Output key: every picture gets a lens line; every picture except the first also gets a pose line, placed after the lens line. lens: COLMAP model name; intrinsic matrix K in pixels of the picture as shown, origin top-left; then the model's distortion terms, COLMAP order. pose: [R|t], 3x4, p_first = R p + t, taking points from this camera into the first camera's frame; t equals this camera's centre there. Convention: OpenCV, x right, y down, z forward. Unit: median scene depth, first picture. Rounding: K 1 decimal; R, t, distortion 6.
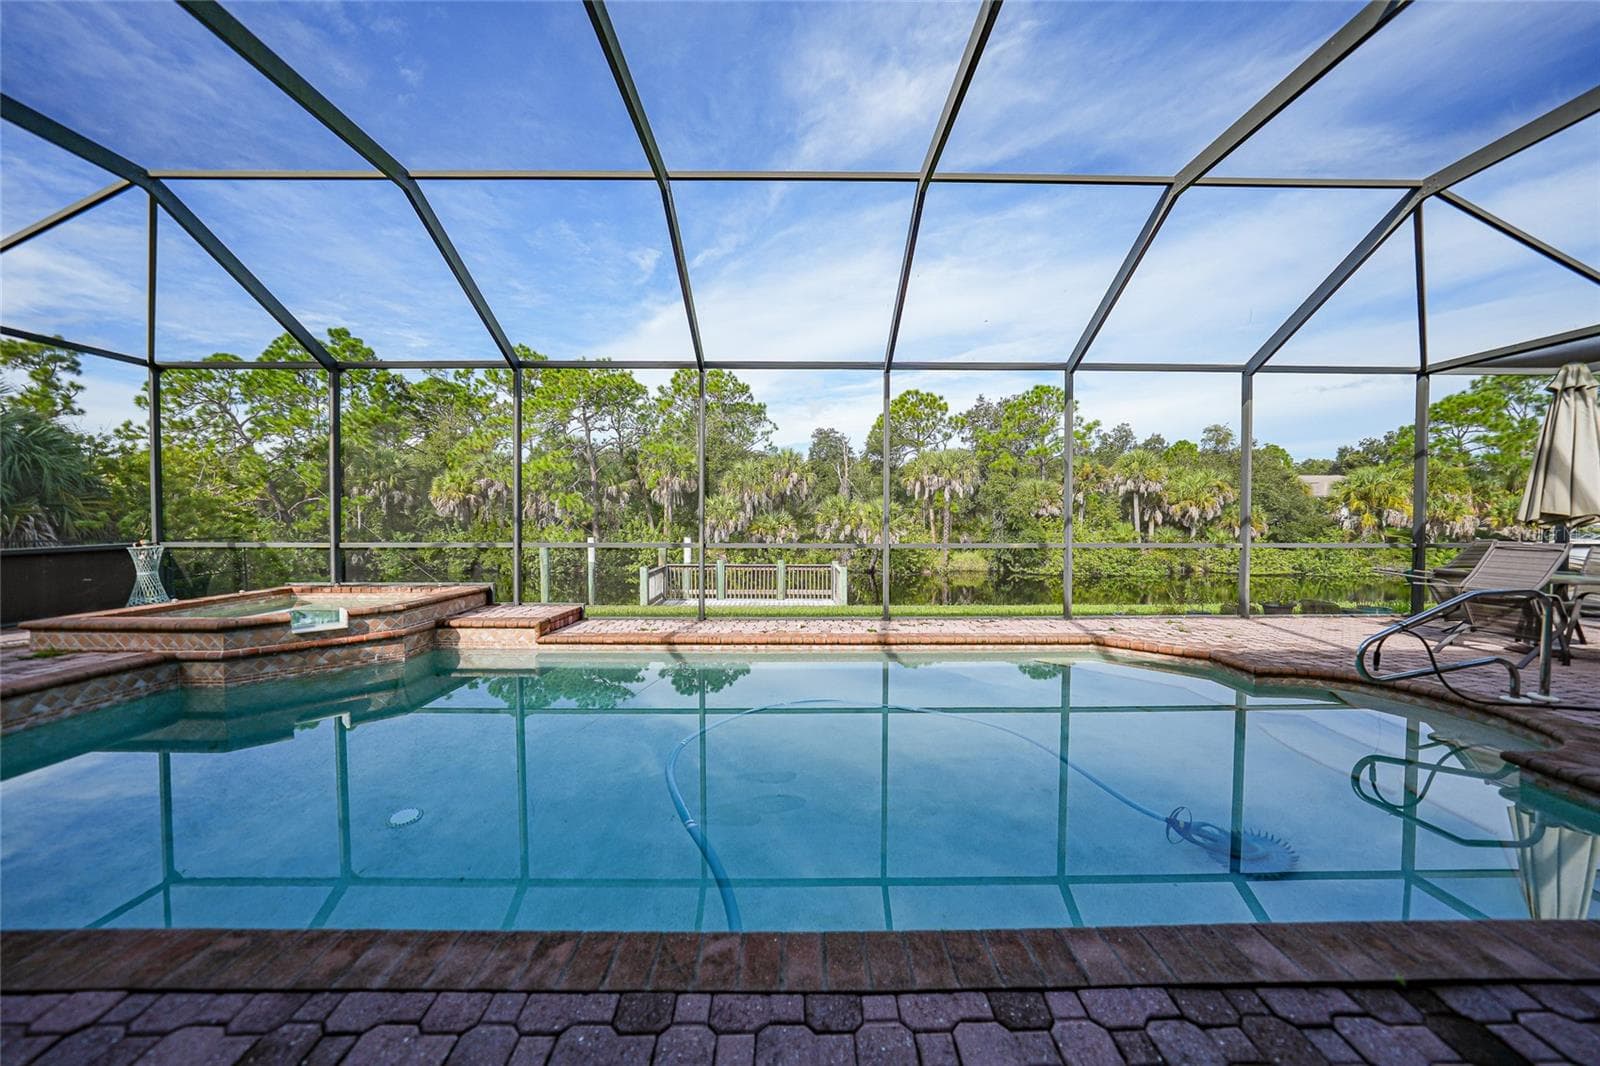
lens RADIAL K [[574.5, 0, 808.4], [0, 574.5, 526.8], [0, 0, 1]] dist [-0.003911, -0.000356]
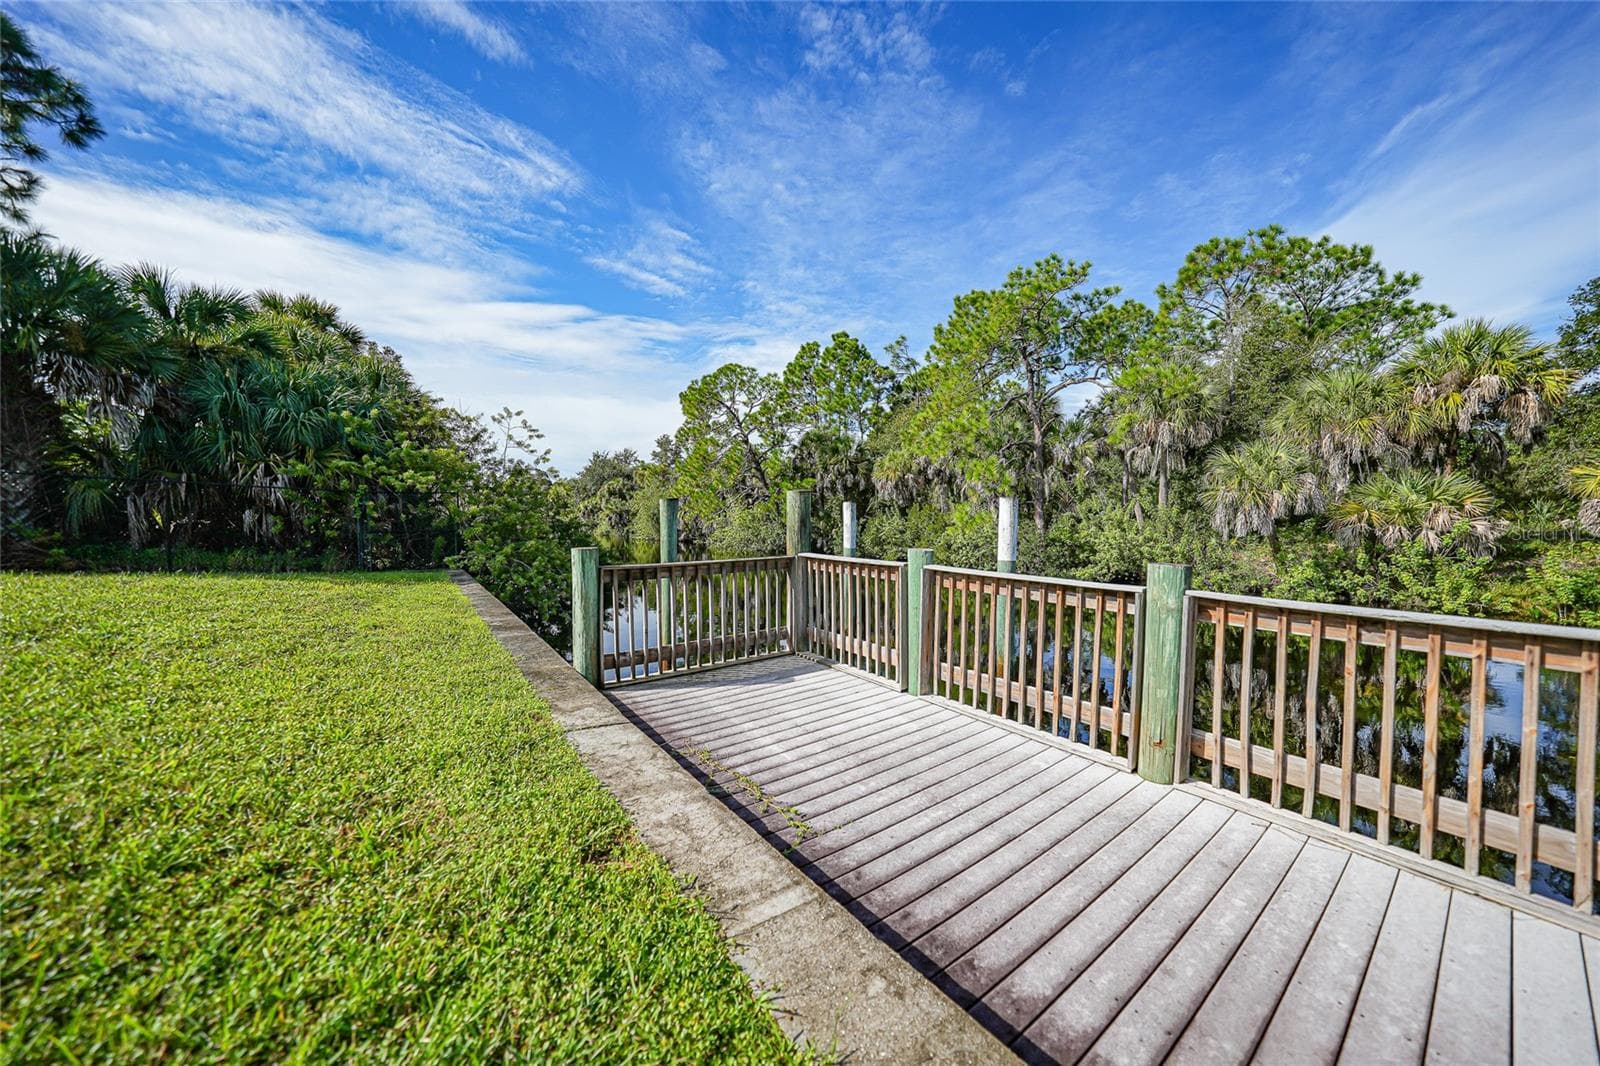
lens RADIAL K [[562.7, 0, 807.0], [0, 562.7, 530.2], [0, 0, 1]] dist [-0.014154, 0.000853]
pose [[0.582714, 0.019581, -0.812442, 0.016416], [-0.017301, 0.999782, 0.011687, 0.021047], [0.812493, 0.007246, 0.582925, 0.371054]]
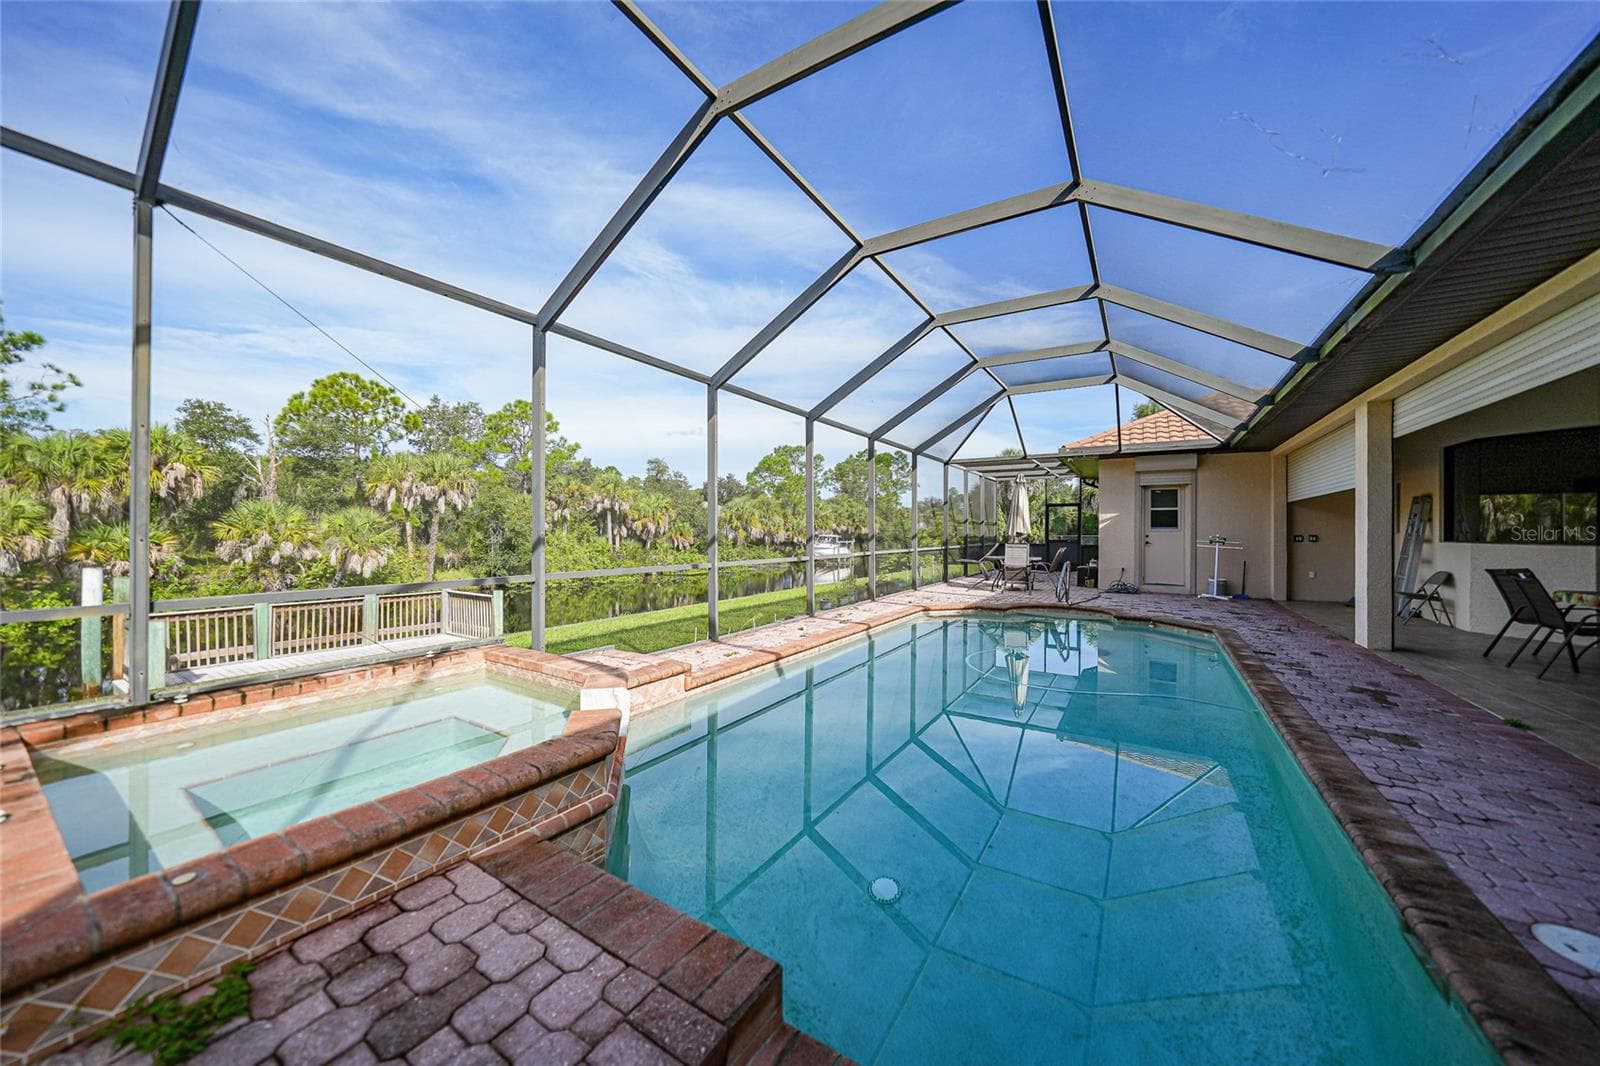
lens RADIAL K [[562.7, 0, 804.9], [0, 562.7, 519.6], [0, 0, 1]] dist [-0.014154, 0.000853]
pose [[0.544295, 0.017618, 0.838709, -0.162474], [0.013158, 0.999477, -0.029534, -0.002413], [-0.838791, 0.027111, 0.543779, 0.061385]]
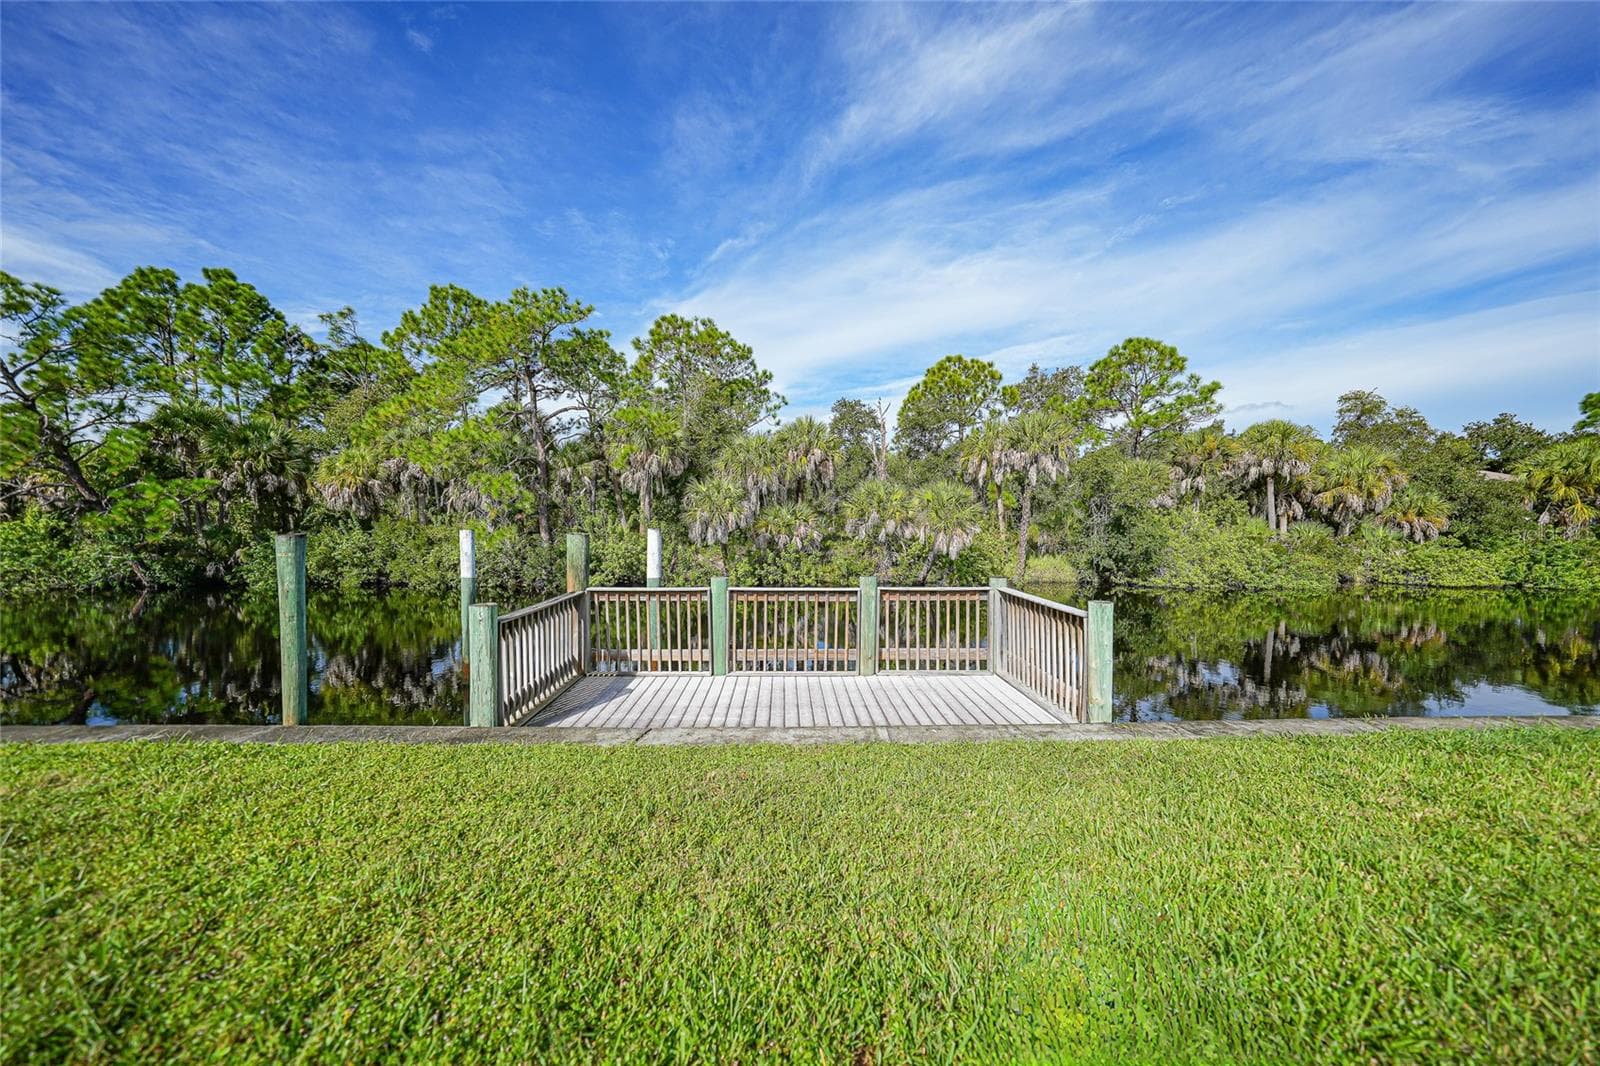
lens RADIAL K [[562.7, 0, 804.3], [0, 562.7, 542.0], [0, 0, 1]] dist [-0.014154, 0.000853]
pose [[0.999981, -0.002959, 0.005436, -0.044157], [0.002872, 0.999868, 0.016010, 0.012493], [-0.005483, -0.015994, 0.999857, 0.279972]]
